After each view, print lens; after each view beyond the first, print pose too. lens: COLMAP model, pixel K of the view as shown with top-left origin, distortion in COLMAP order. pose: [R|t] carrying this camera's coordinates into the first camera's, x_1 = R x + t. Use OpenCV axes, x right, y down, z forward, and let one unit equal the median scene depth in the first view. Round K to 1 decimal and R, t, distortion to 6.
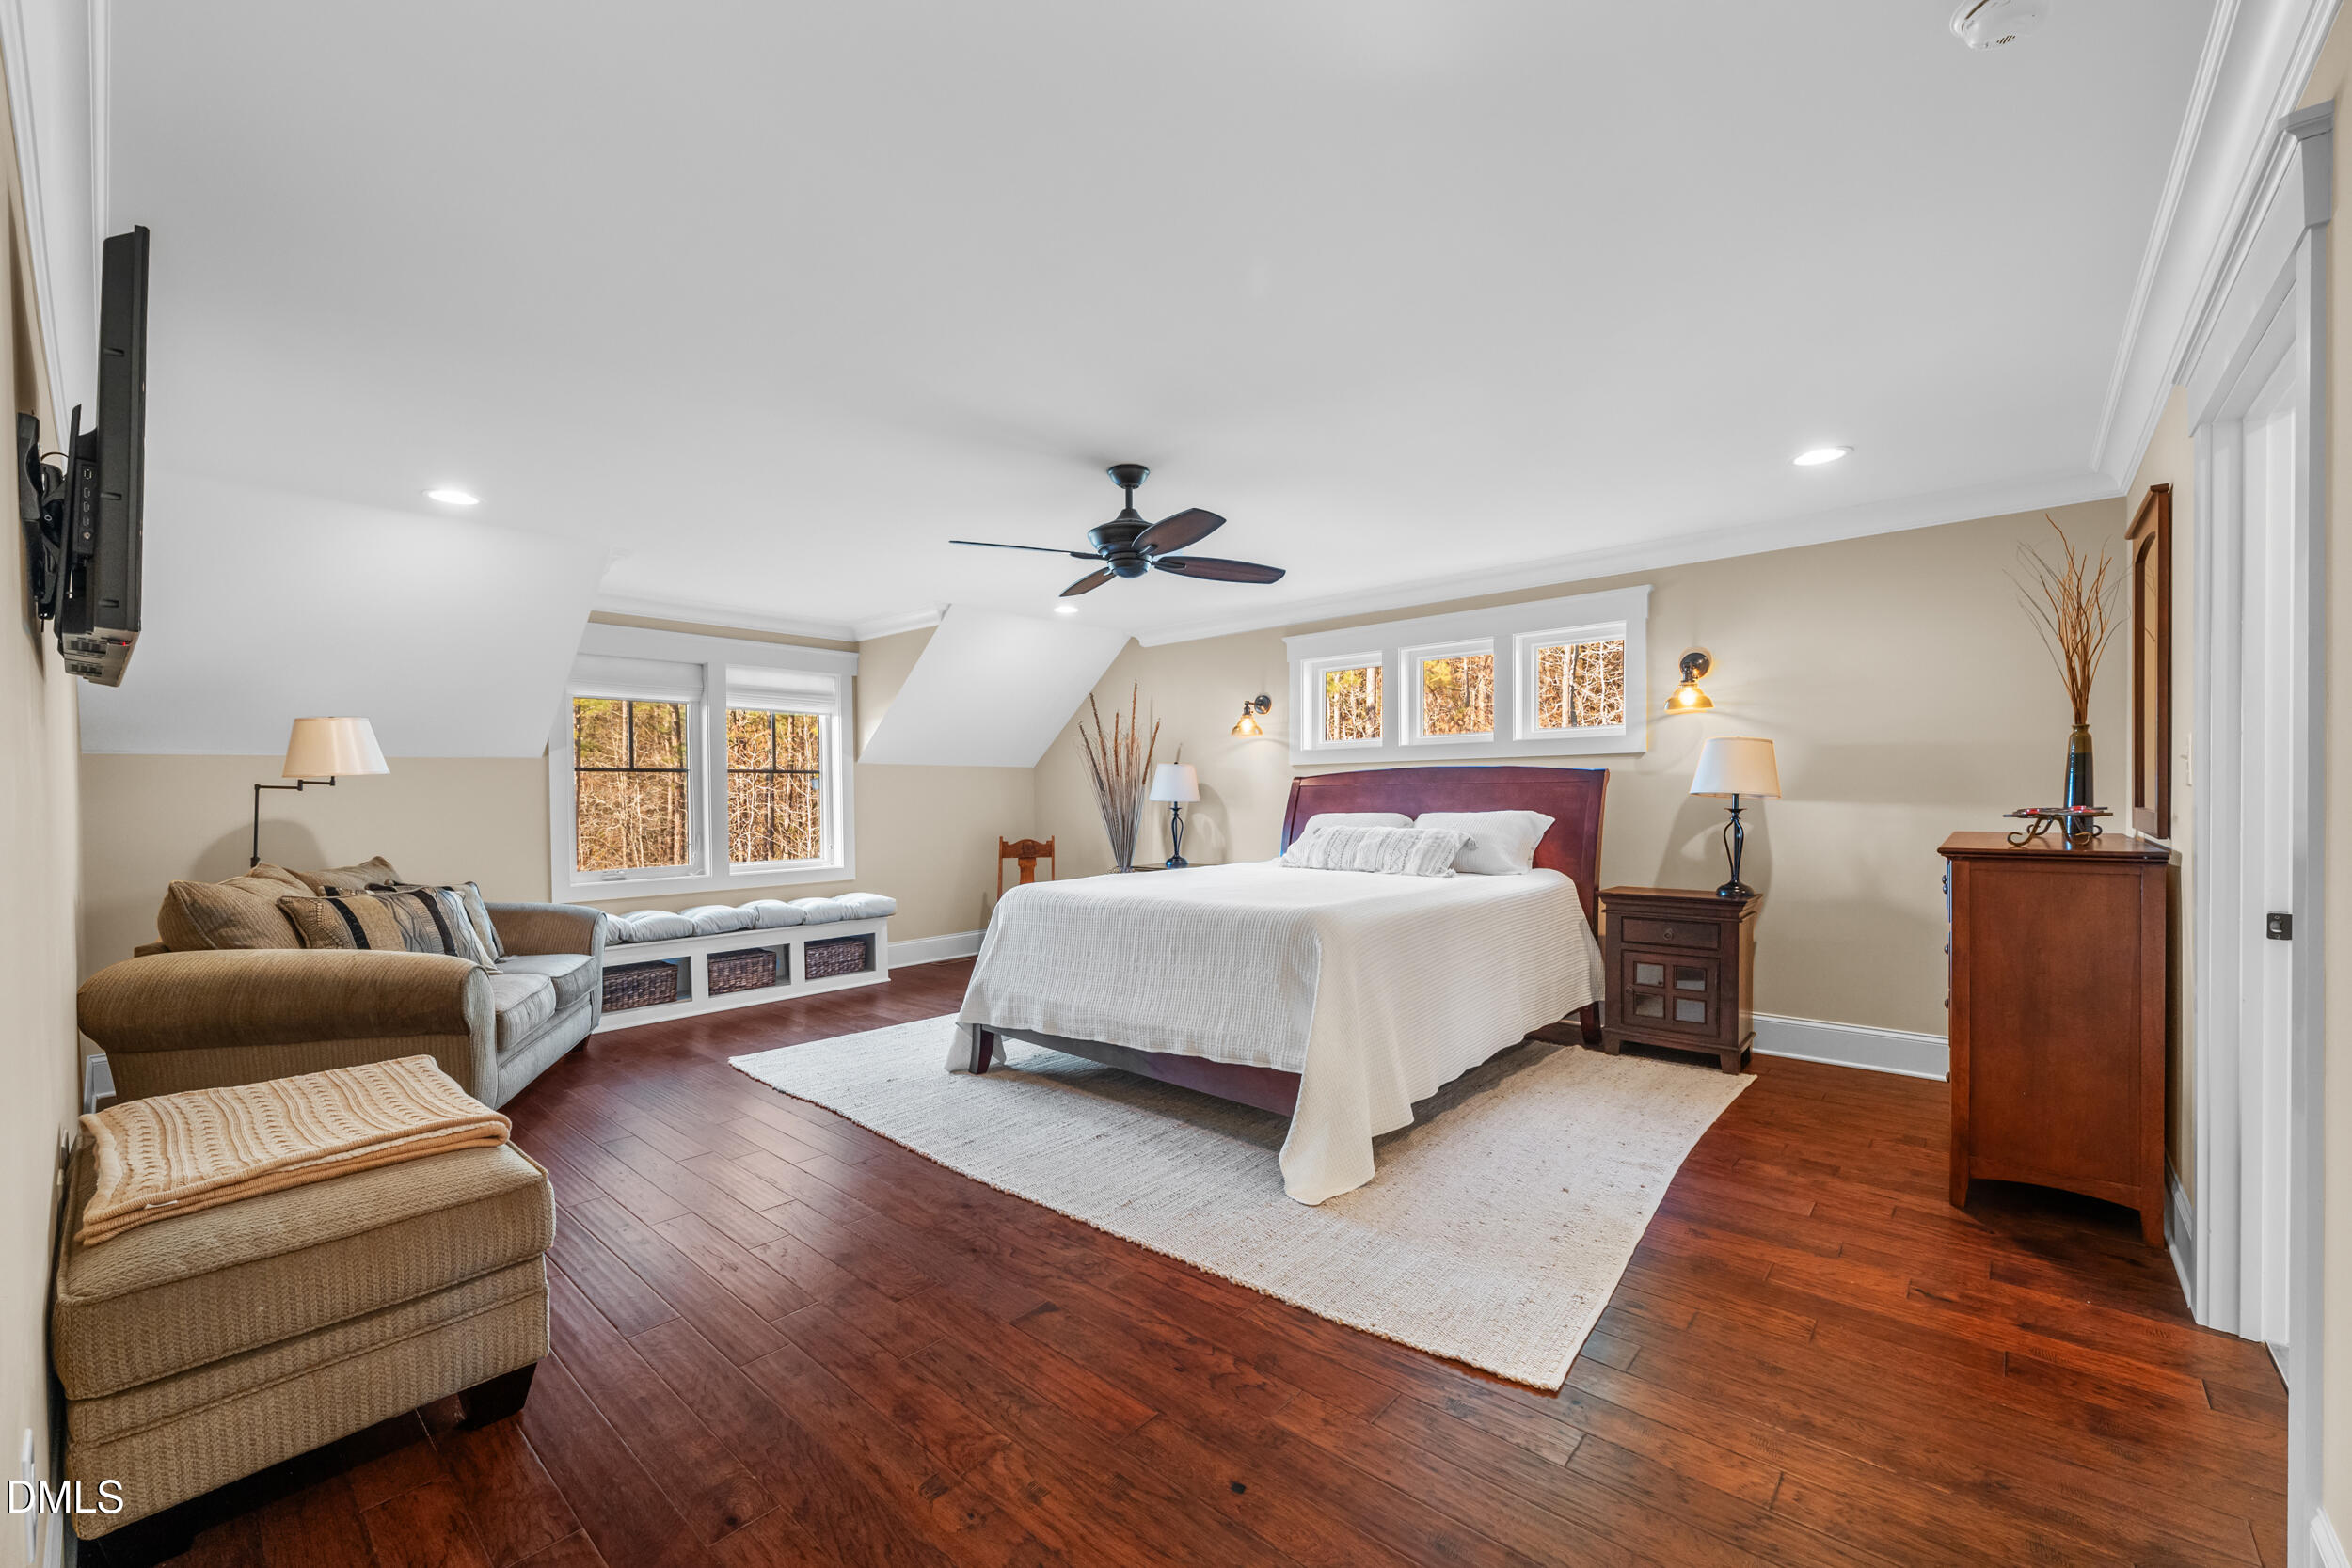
lens RADIAL K [[943.9, 0, 1144.5], [0, 943.9, 794.9], [0, 0, 1]] dist [-0.000259, -0.000147]
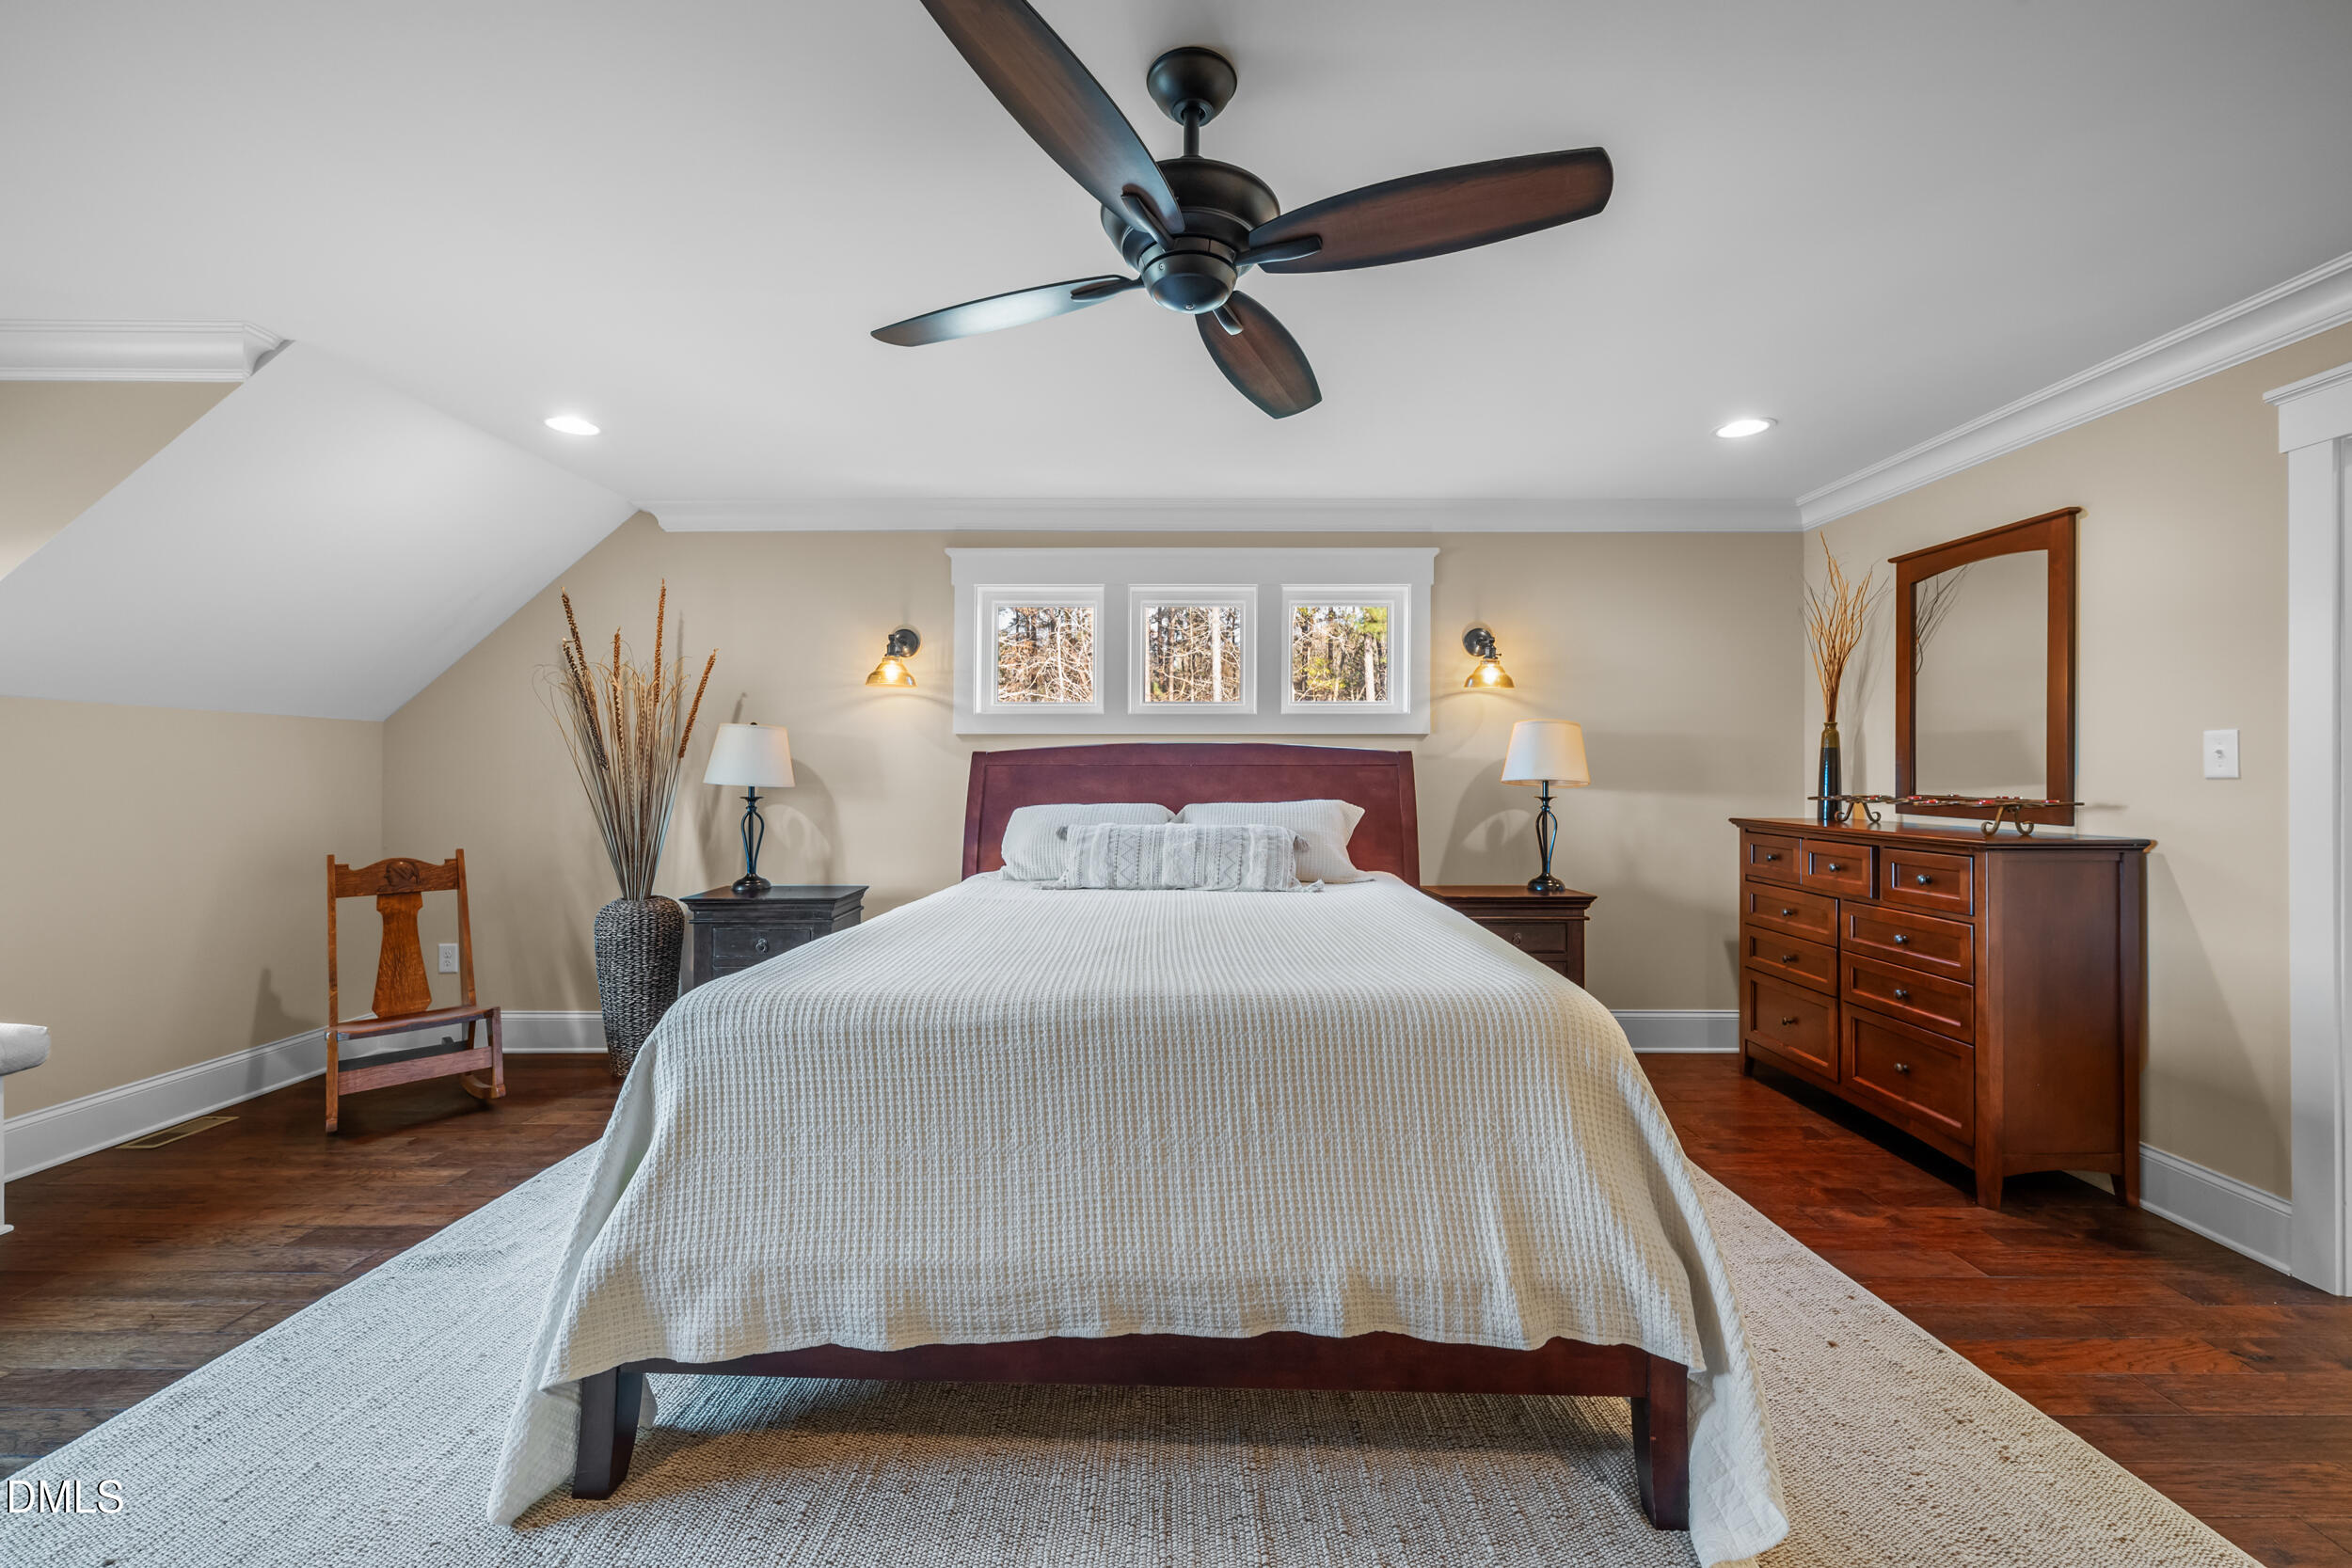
lens RADIAL K [[939.9, 0, 1174.1], [0, 939.9, 757.5], [0, 0, 1]] dist [-0.000230, -0.000154]
pose [[0.735578, 0.022708, 0.677059, -0.250691], [-0.007953, 0.999659, -0.024888, 0.001688], [-0.677393, 0.012922, 0.735508, 0.508429]]
